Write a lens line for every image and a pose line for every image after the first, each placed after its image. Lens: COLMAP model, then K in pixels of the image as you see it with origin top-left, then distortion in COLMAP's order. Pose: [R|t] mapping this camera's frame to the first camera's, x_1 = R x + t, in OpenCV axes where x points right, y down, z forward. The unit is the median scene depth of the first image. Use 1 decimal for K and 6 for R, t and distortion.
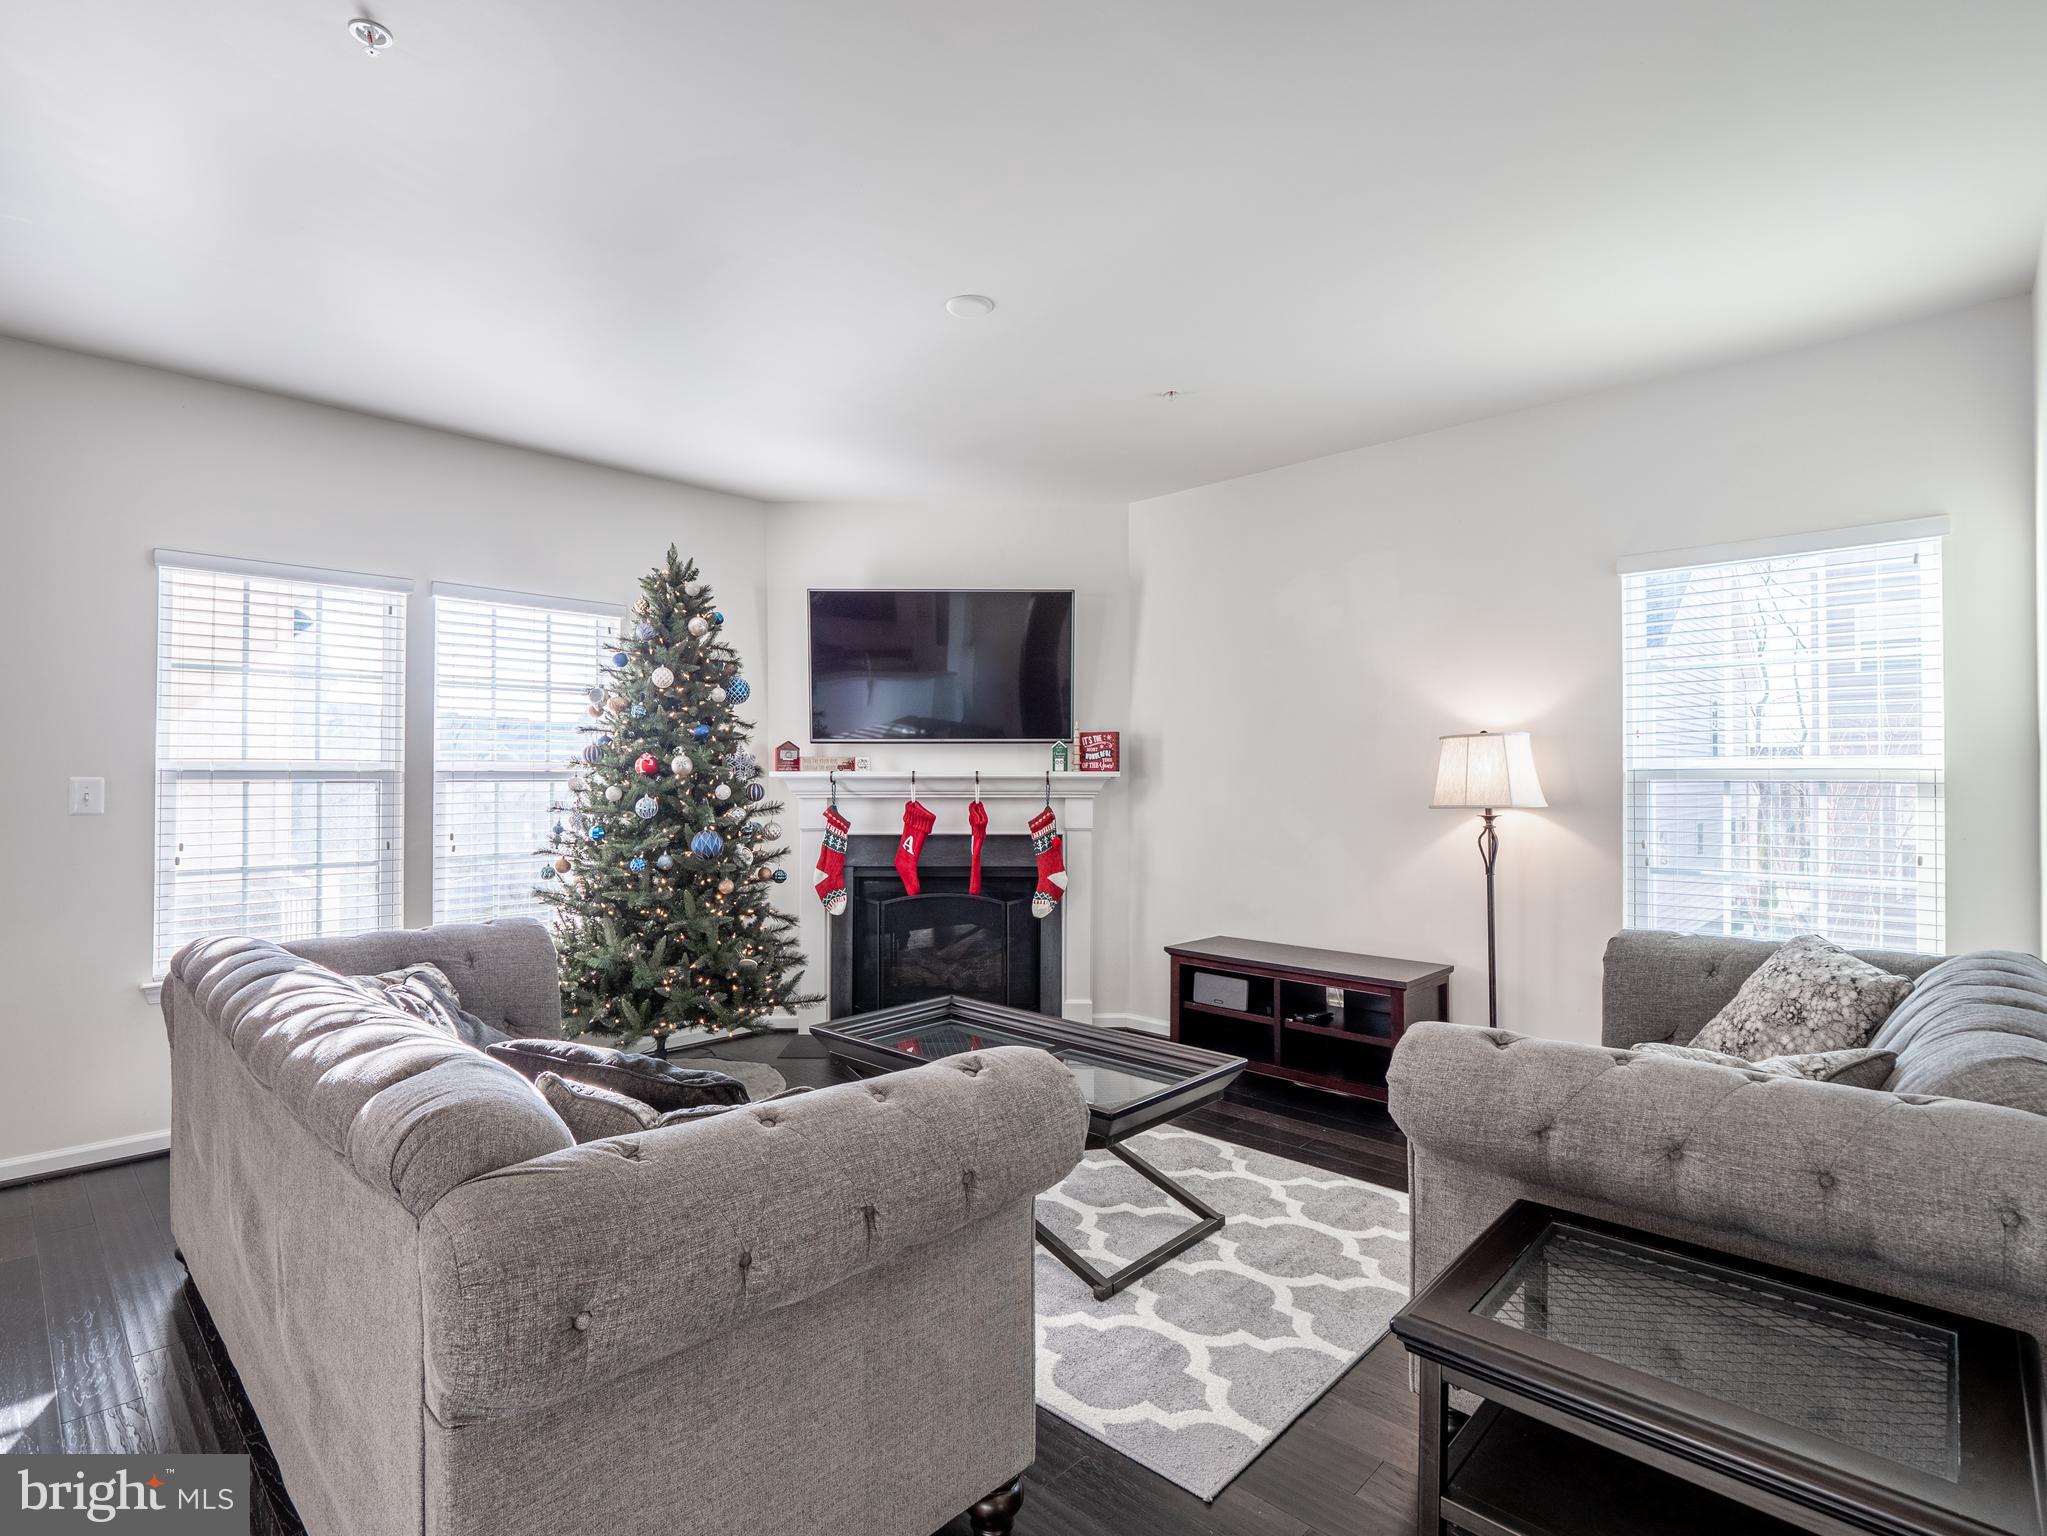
lens RADIAL K [[1014.0, 0, 1013.3], [0, 1014.0, 764.9], [0, 0, 1]] dist [-0.001104, -0.011704]
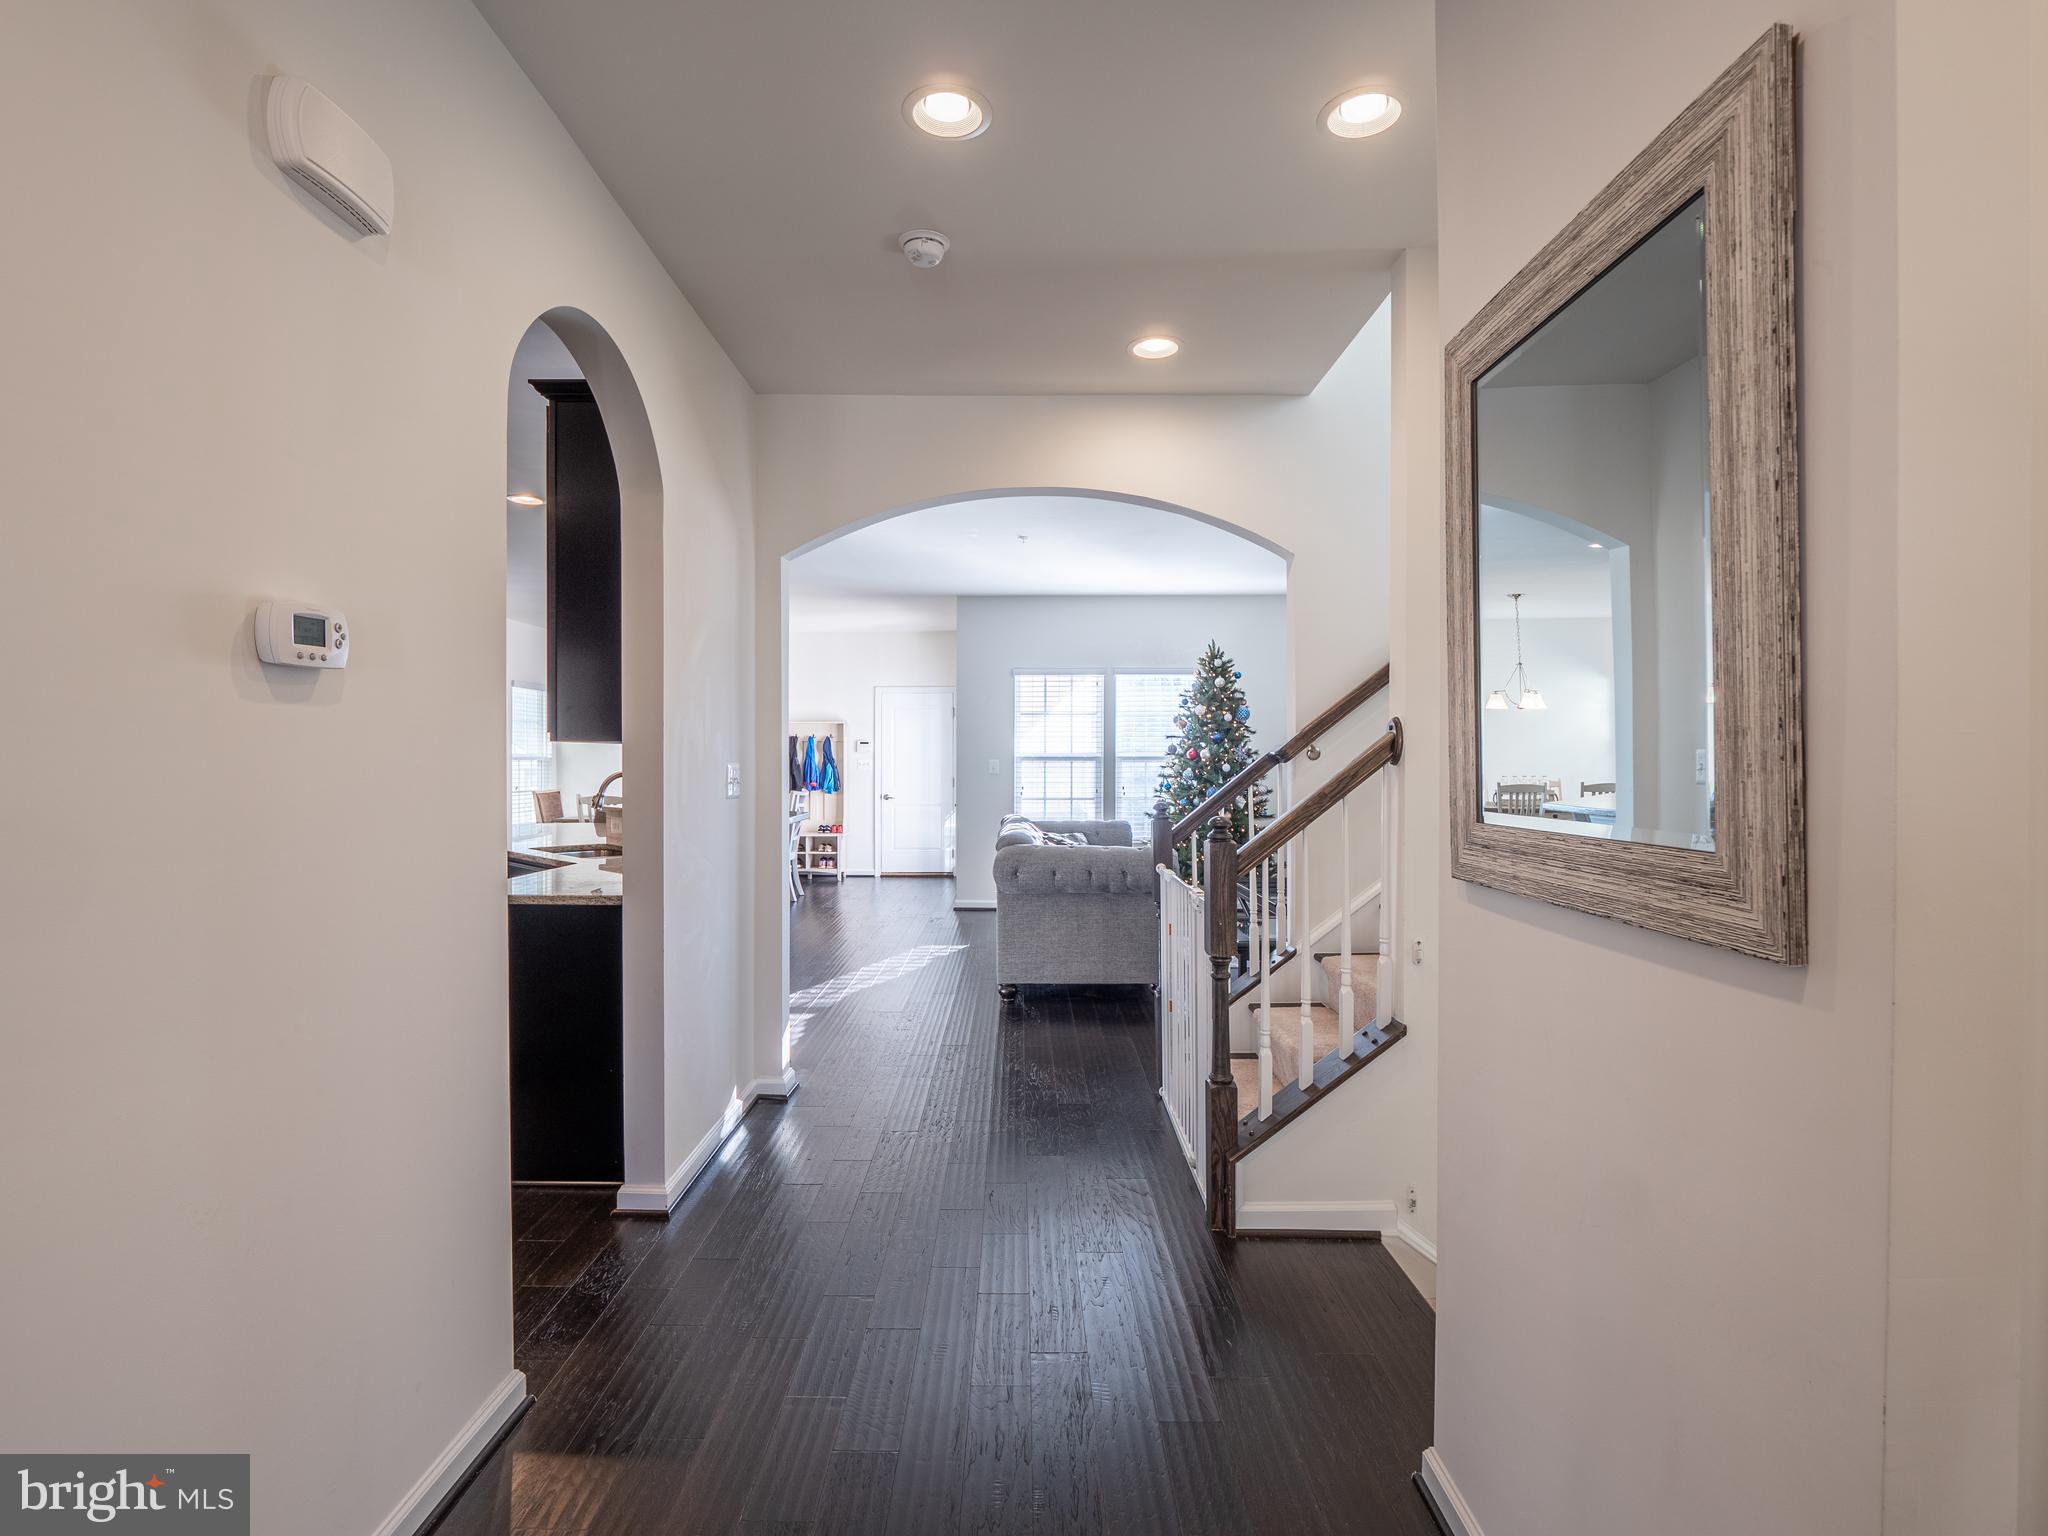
lens RADIAL K [[1014.5, 0, 1013.7], [0, 1014.5, 764.9], [0, 0, 1]] dist [-0.001104, -0.011704]
pose [[0.690017, 0.004827, -0.723777, 0.813093], [0.007362, 0.999879, 0.013688, -0.007862], [0.723756, -0.014773, 0.689898, -0.620458]]
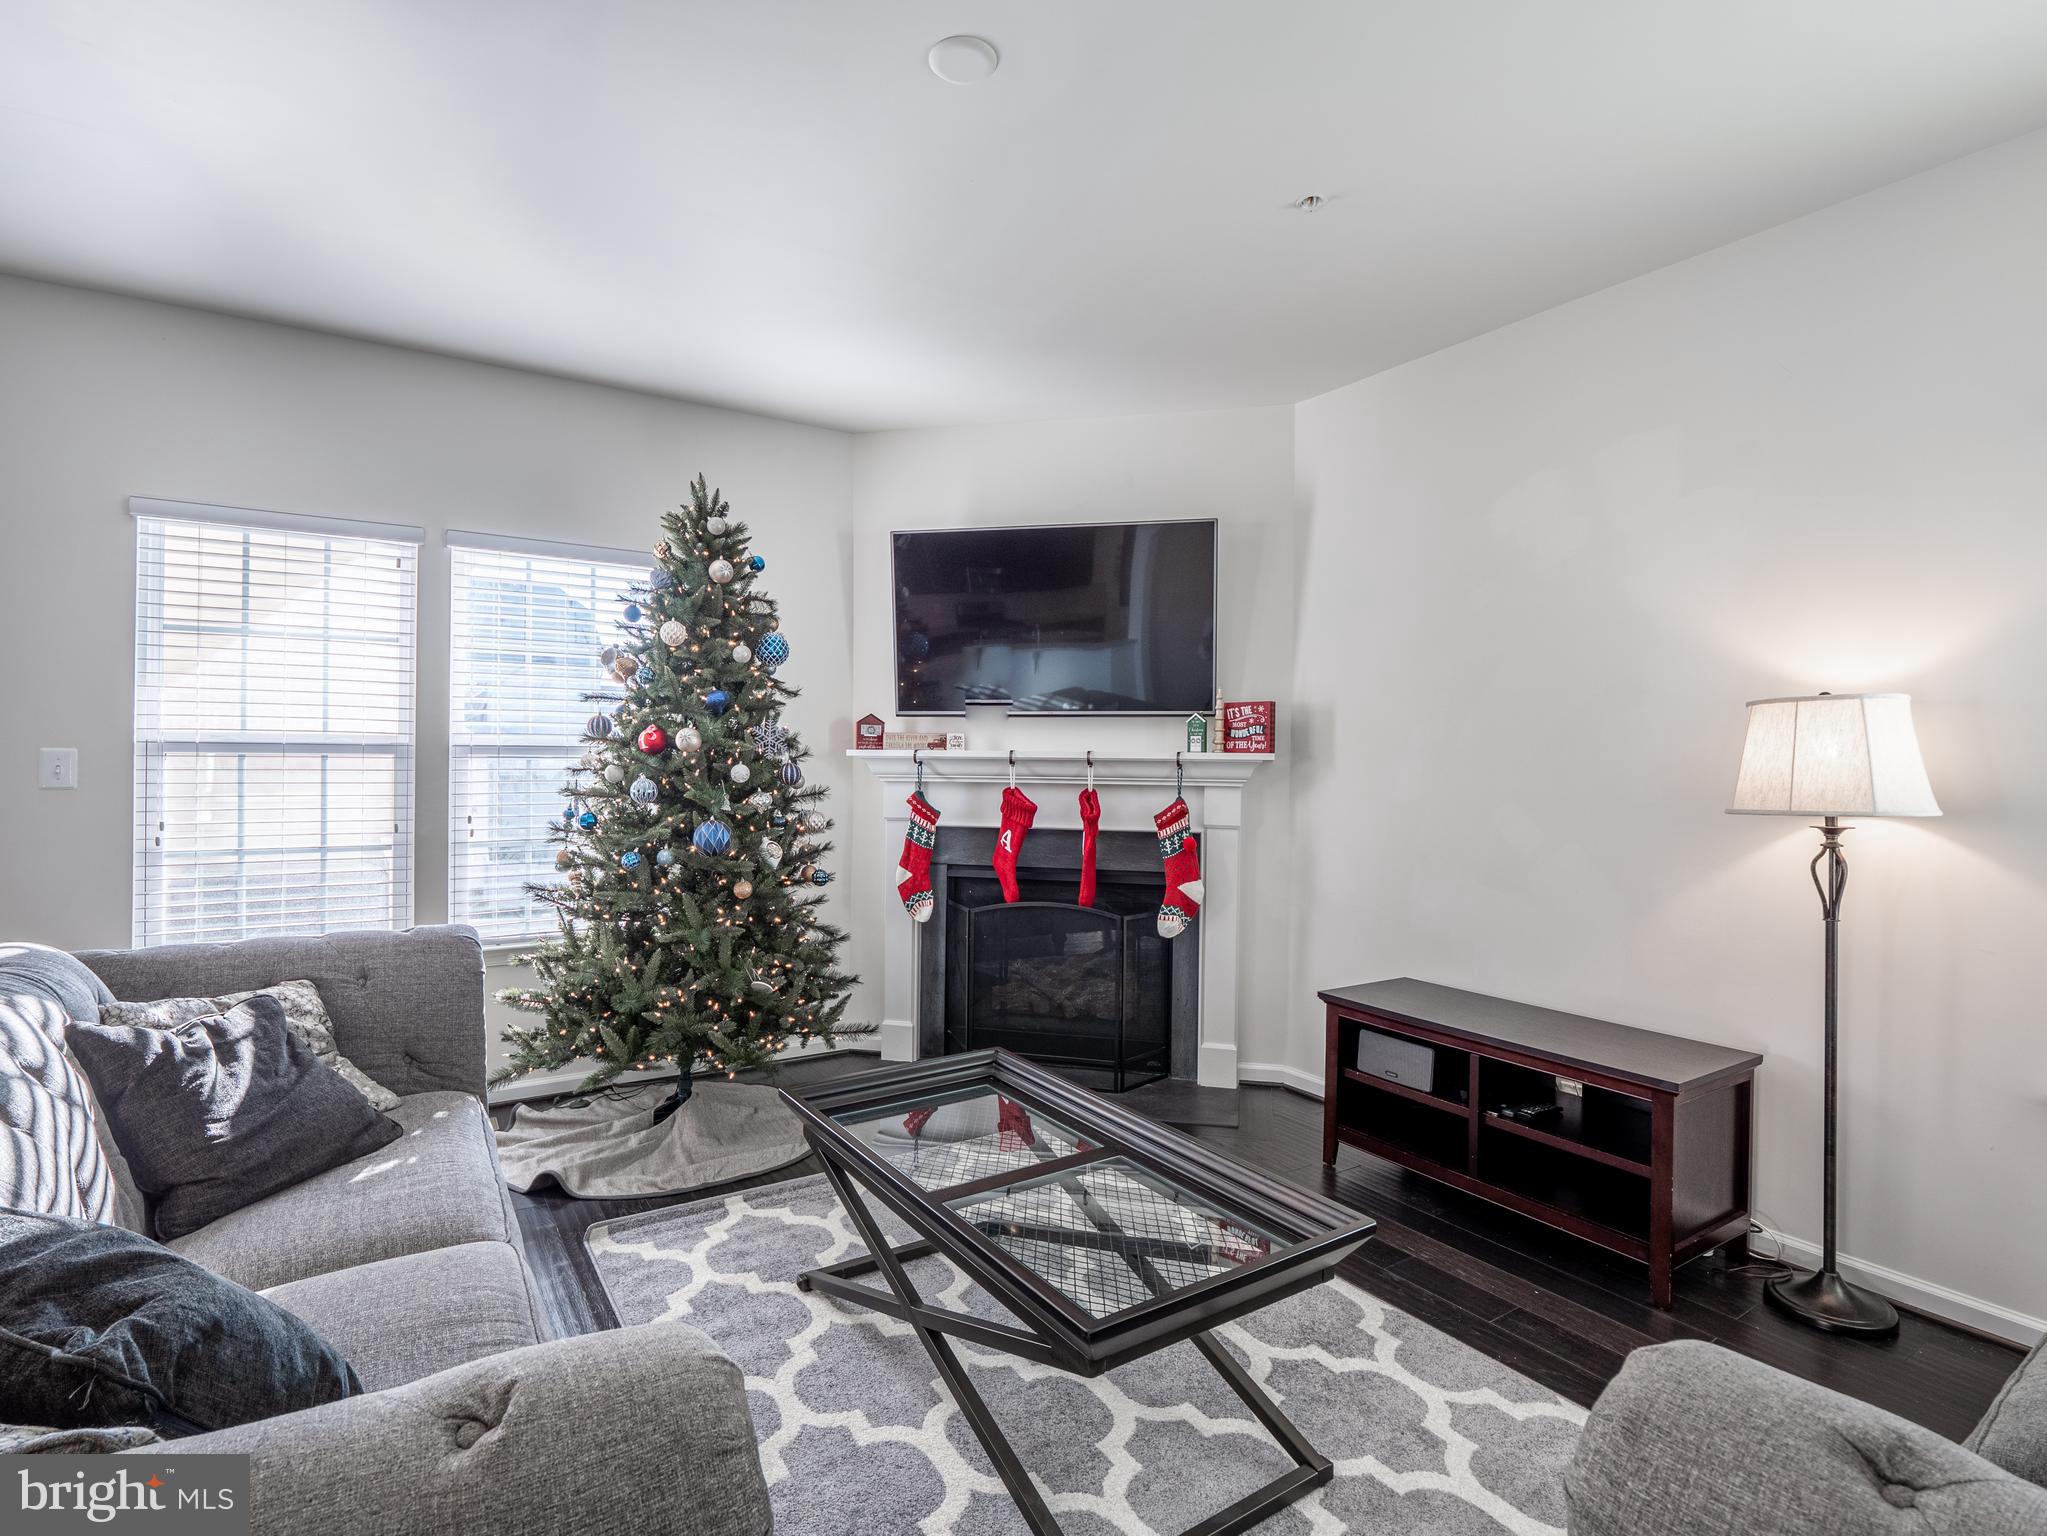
lens RADIAL K [[1014.0, 0, 1013.3], [0, 1014.0, 764.9], [0, 0, 1]] dist [-0.001104, -0.011704]
pose [[0.972492, 0.011730, -0.232643, 0.110518], [-0.007673, 0.999802, 0.018336, 0.003348], [0.232812, -0.016047, 0.972389, 0.251141]]
